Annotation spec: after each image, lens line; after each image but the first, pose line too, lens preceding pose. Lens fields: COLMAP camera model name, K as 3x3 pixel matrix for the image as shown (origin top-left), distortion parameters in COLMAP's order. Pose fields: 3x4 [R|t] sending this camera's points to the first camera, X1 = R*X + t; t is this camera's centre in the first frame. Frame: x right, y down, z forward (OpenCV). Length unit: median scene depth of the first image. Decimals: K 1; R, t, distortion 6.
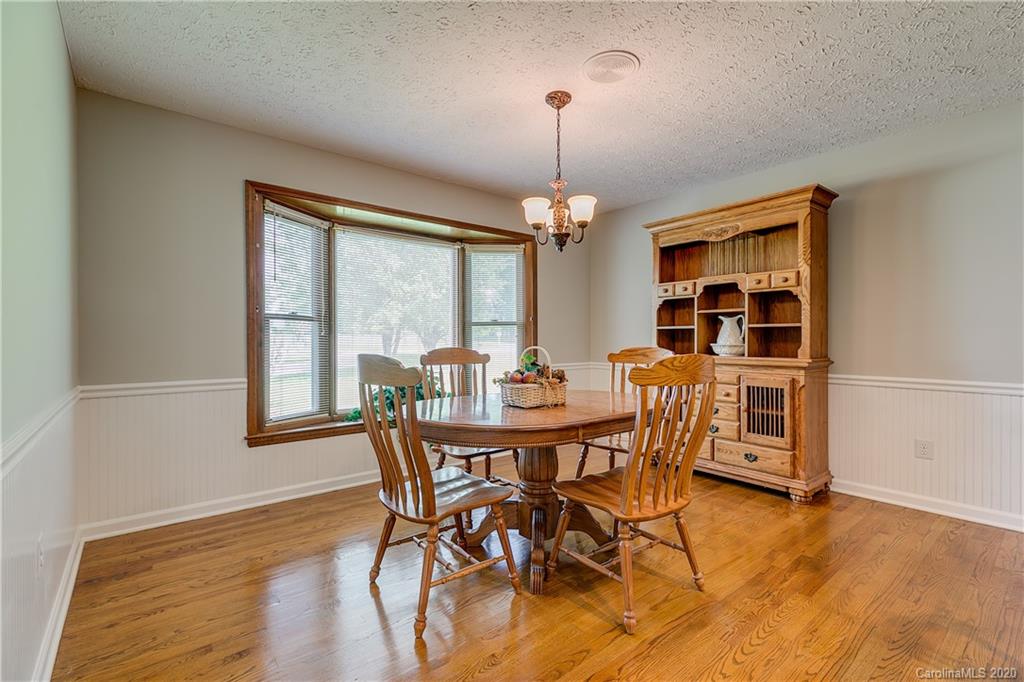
lens RADIAL K [[461.1, 0, 513.3], [0, 461.1, 344.8], [0, 0, 1]] dist [0.001426, 0.000636]
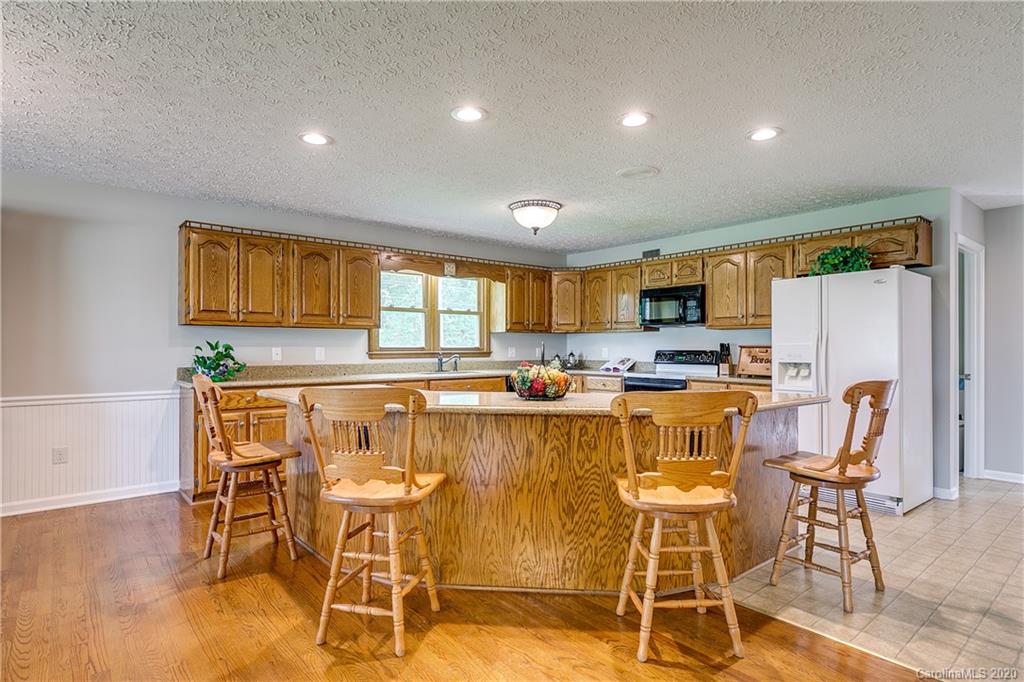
lens RADIAL K [[549.0, 0, 512.0], [0, 549.0, 341.0], [0, 0, 1]] dist [-0.003086, 0.000184]
pose [[-0.005021, 0.010828, 0.999929, -0.394624], [0.012348, 0.999866, -0.010765, -0.026915], [-0.999911, 0.012293, -0.005154, -0.108637]]
